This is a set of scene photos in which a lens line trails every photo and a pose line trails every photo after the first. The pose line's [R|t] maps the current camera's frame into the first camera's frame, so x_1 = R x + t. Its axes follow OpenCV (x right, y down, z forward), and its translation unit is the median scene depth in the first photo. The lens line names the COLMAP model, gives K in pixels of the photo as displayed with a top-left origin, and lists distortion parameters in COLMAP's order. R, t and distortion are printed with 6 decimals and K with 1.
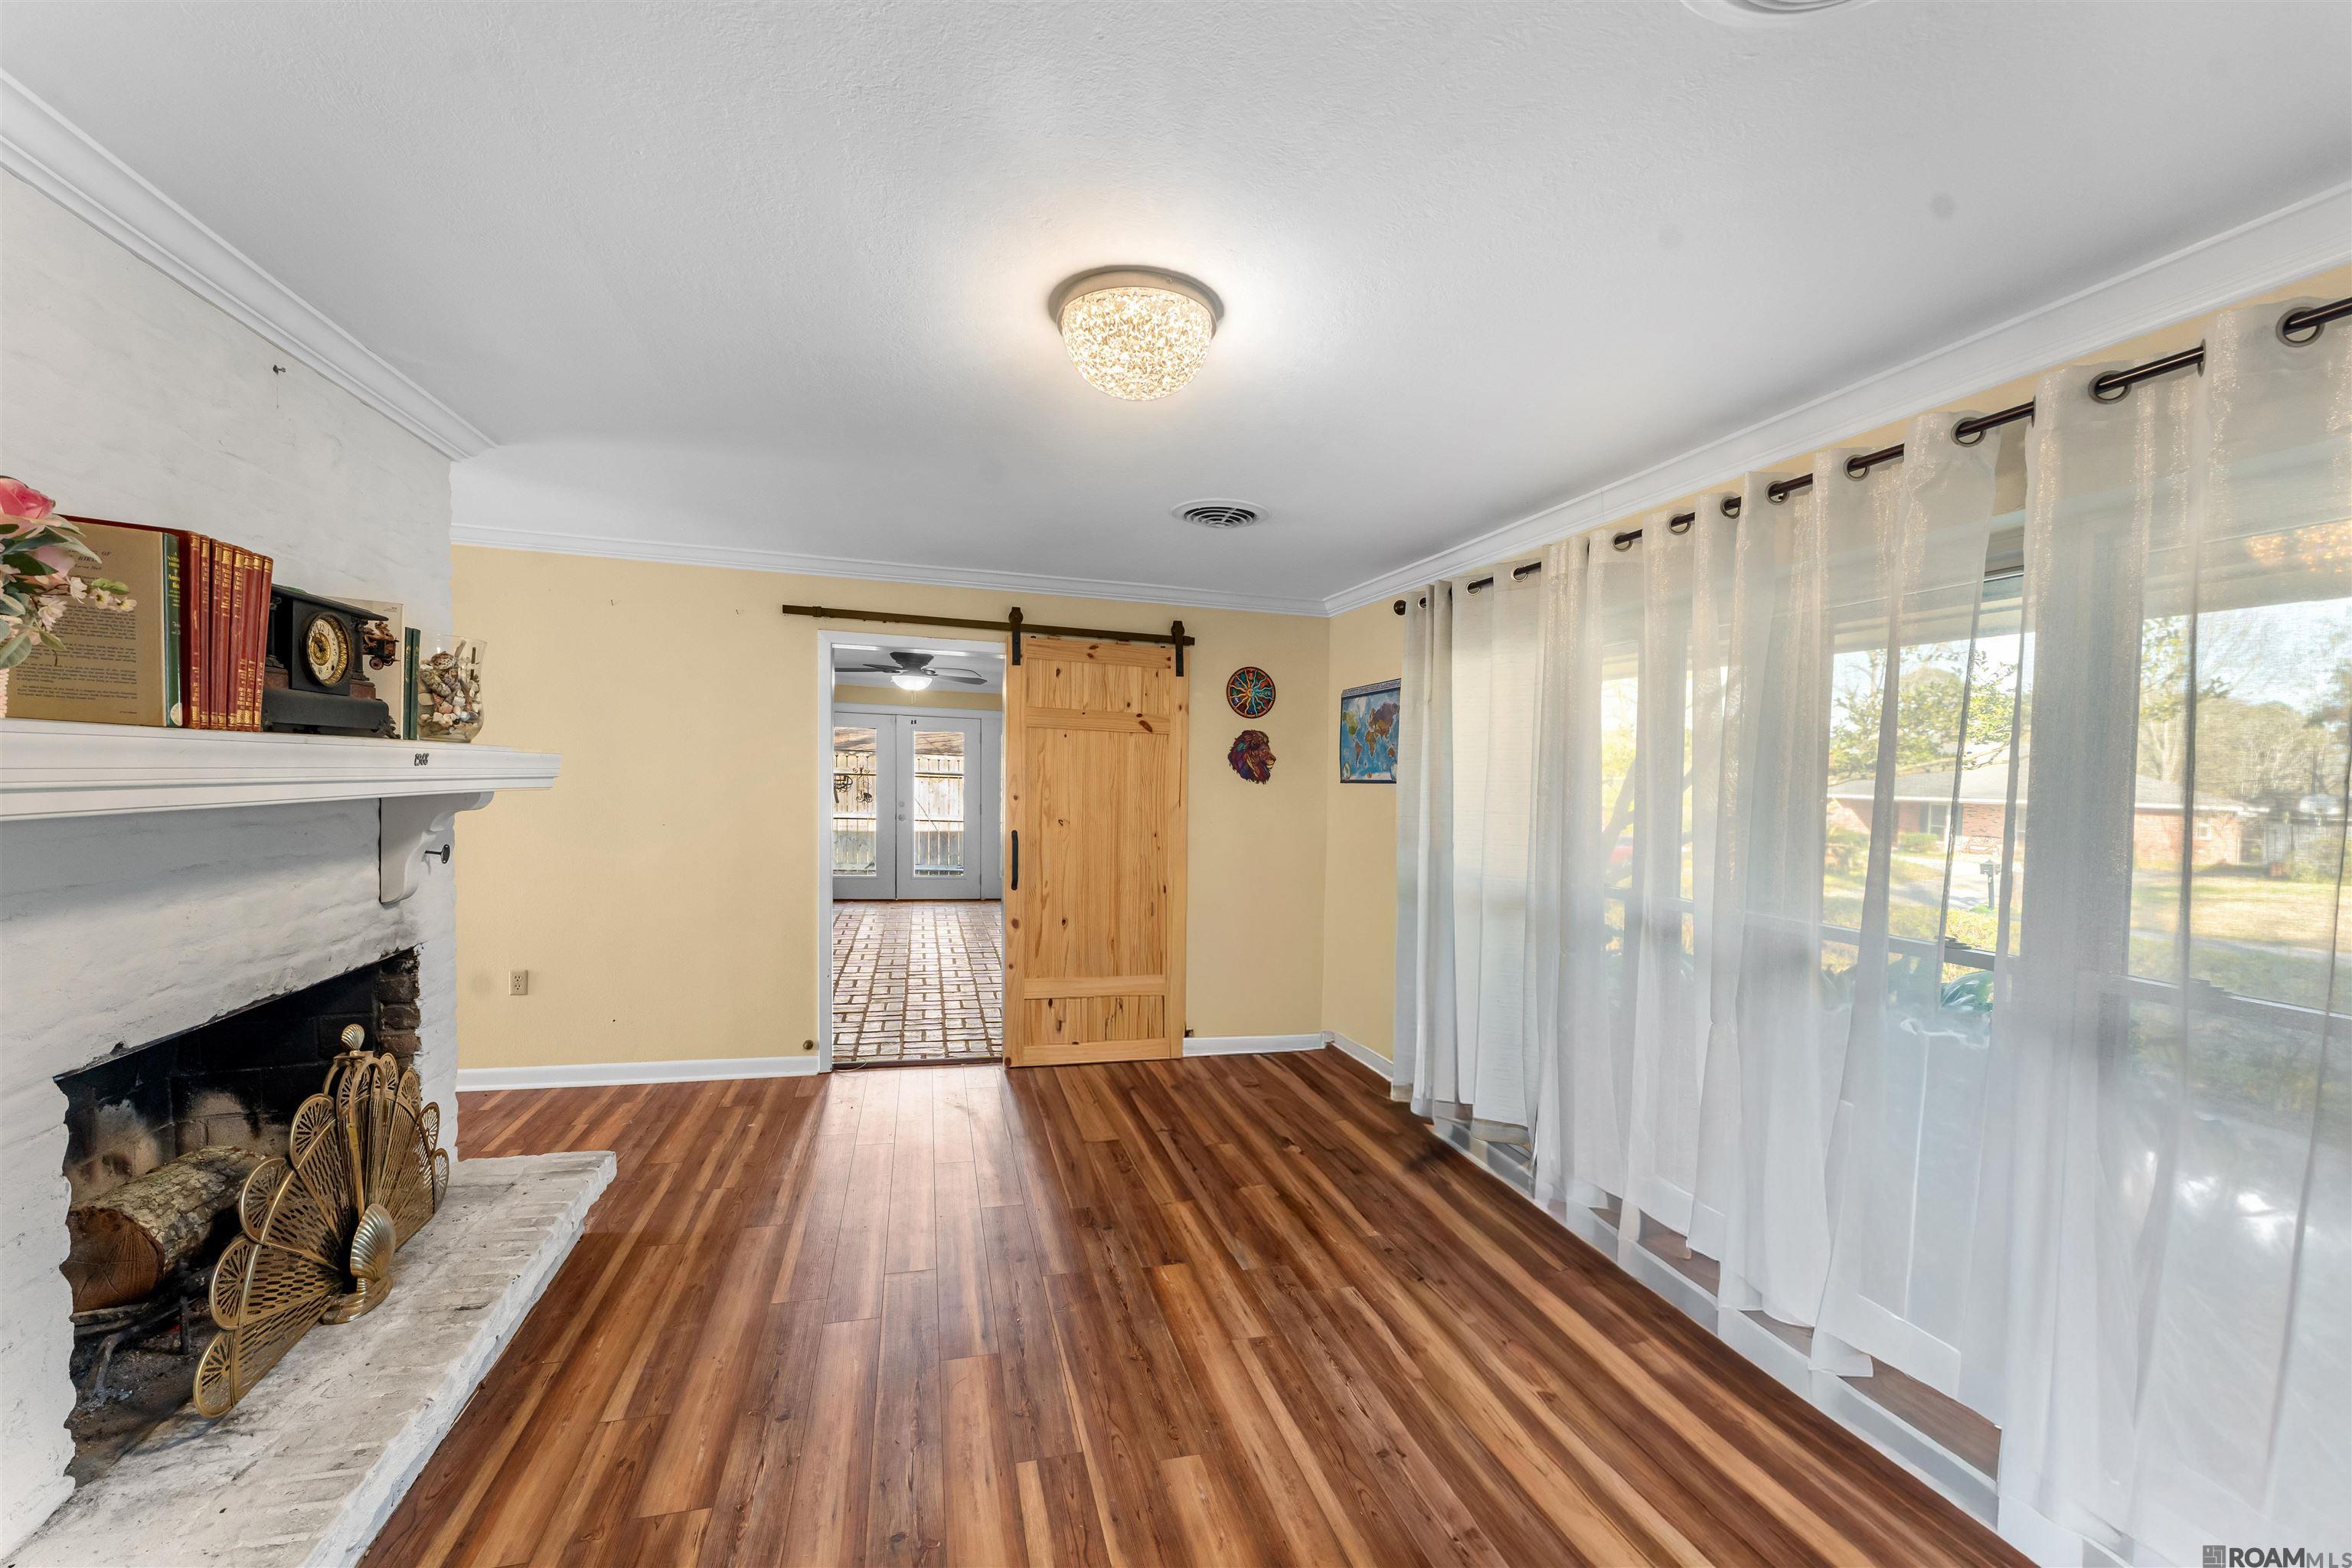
lens RADIAL K [[936.9, 0, 1176.0], [0, 936.9, 784.0], [0, 0, 1]] dist [-0.001060, -0.000071]
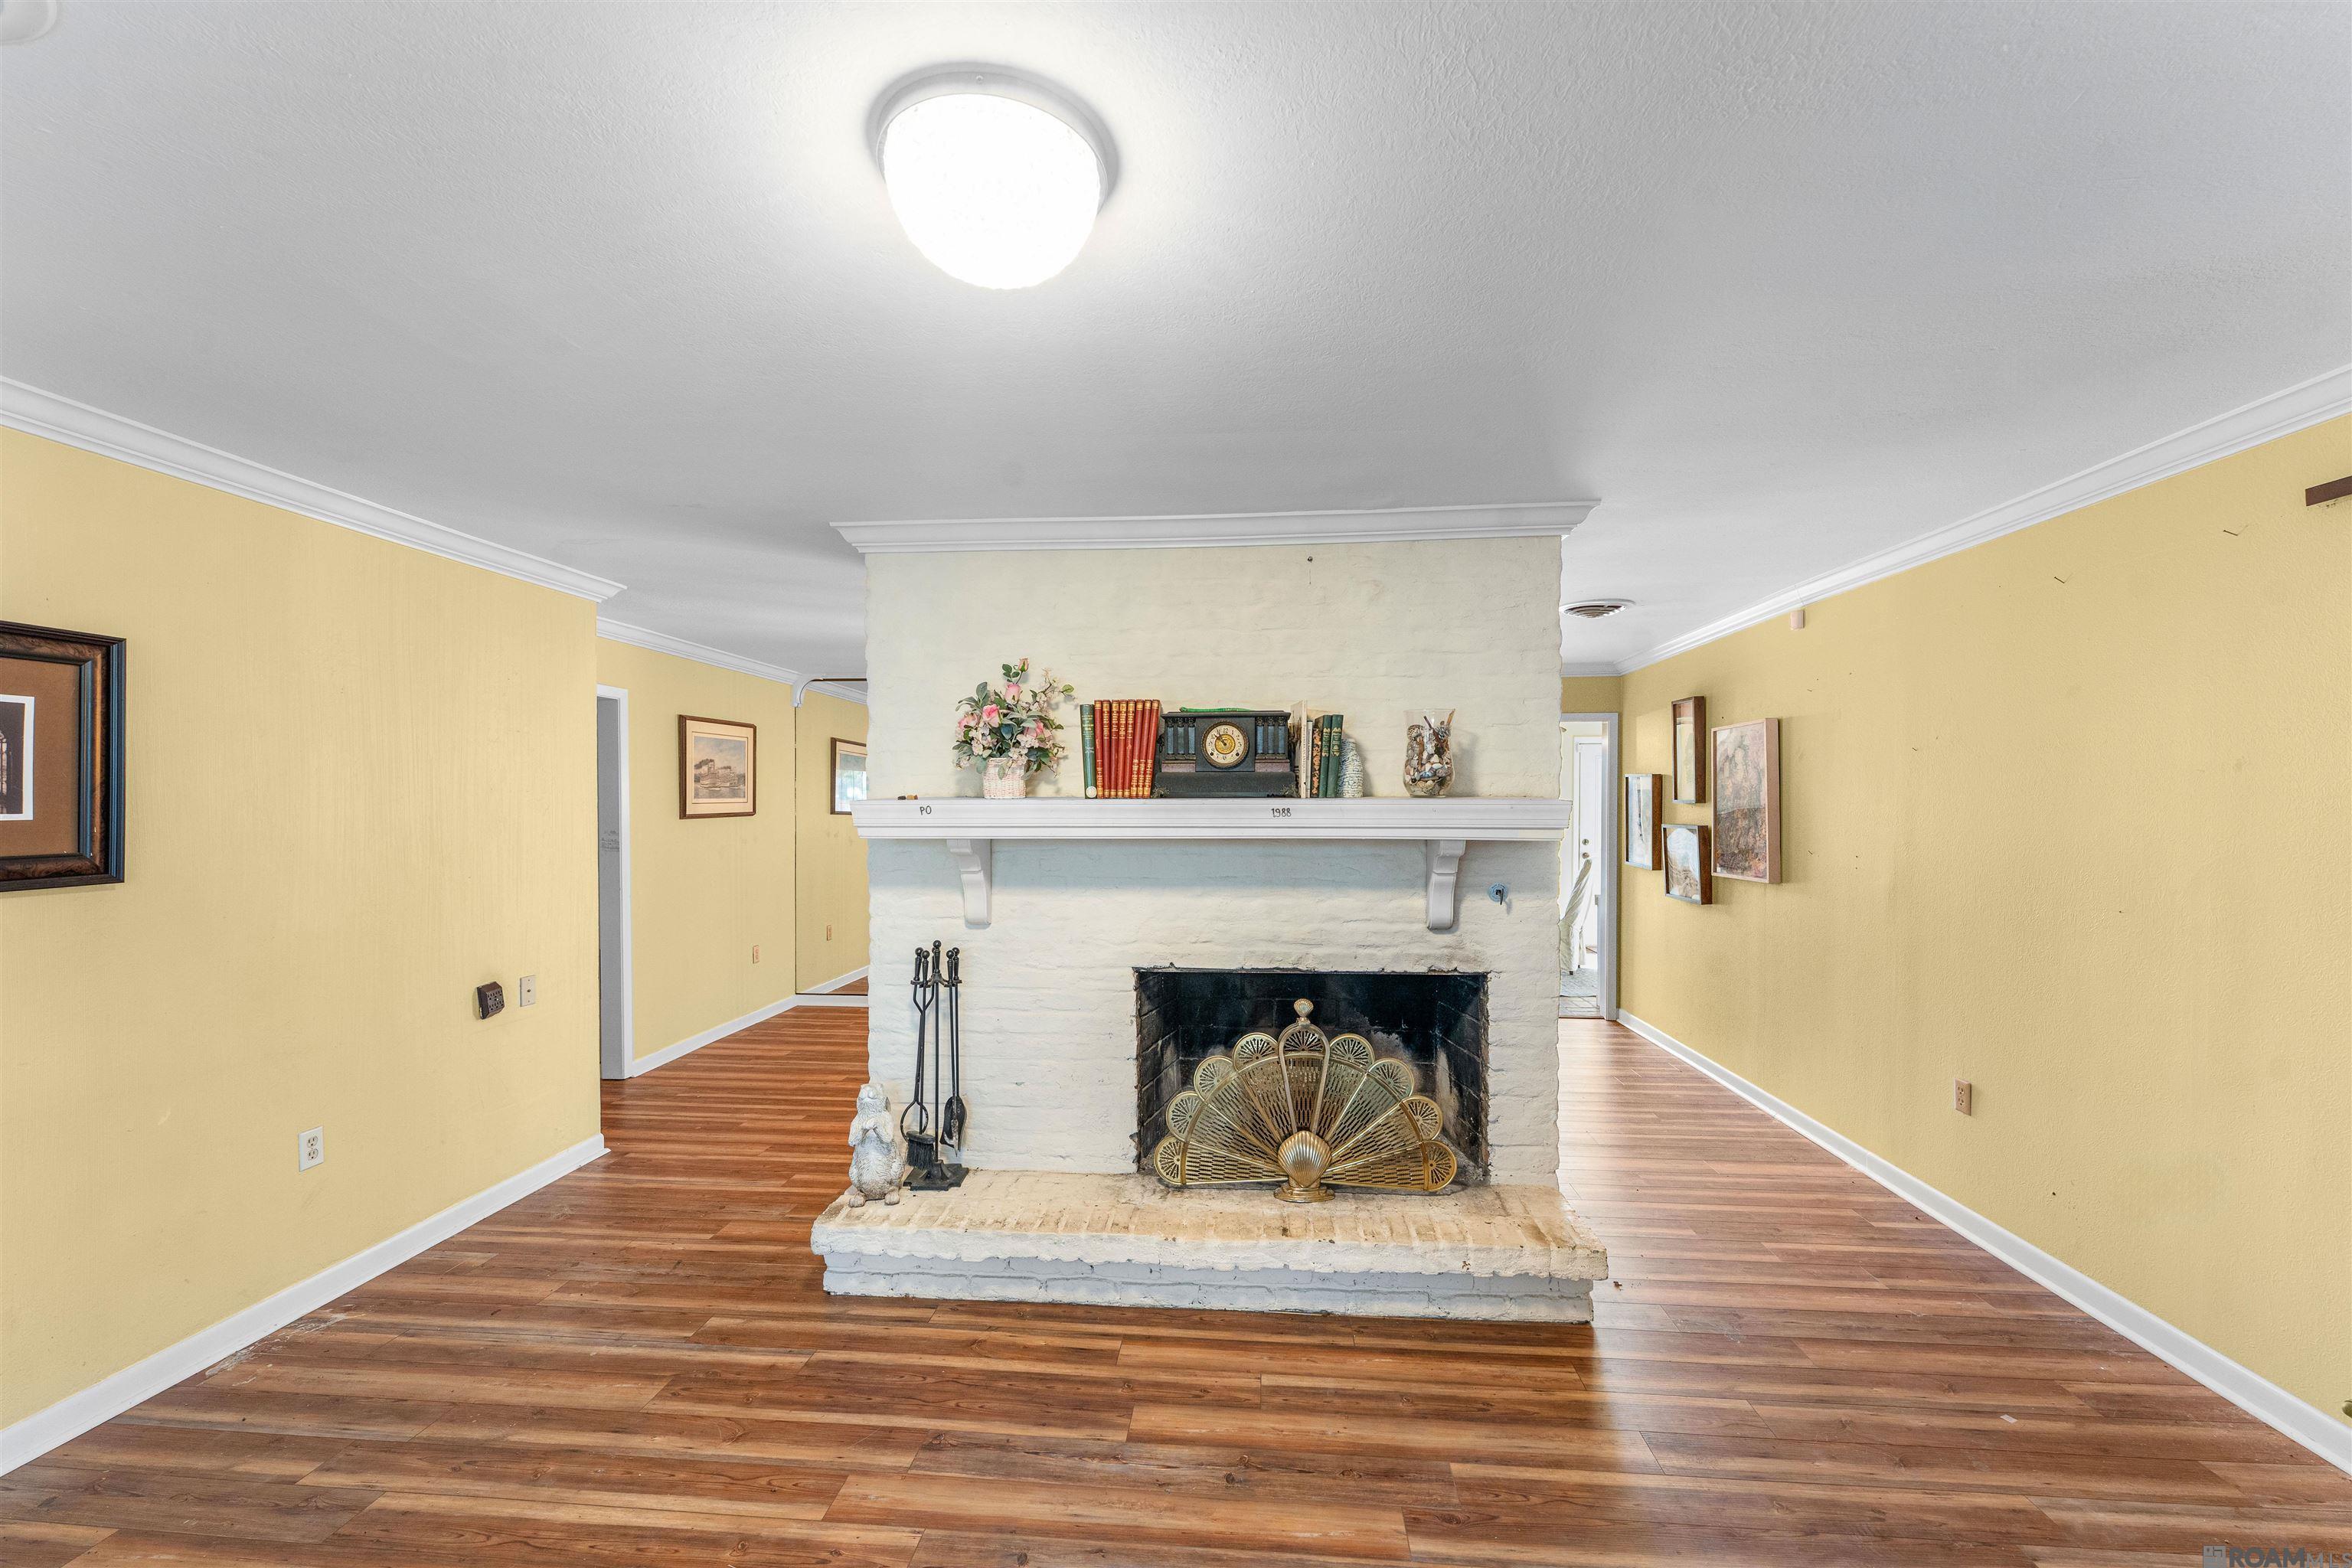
lens RADIAL K [[877.7, 0, 1094.7], [0, 877.7, 825.8], [0, 0, 1]] dist [0.000038, 0.000053]
pose [[-0.340359, -0.005722, -0.940278, 0.461598], [-0.018815, 0.999823, 0.000726, -0.002107], [0.940107, 0.017938, -0.340406, 1.088962]]
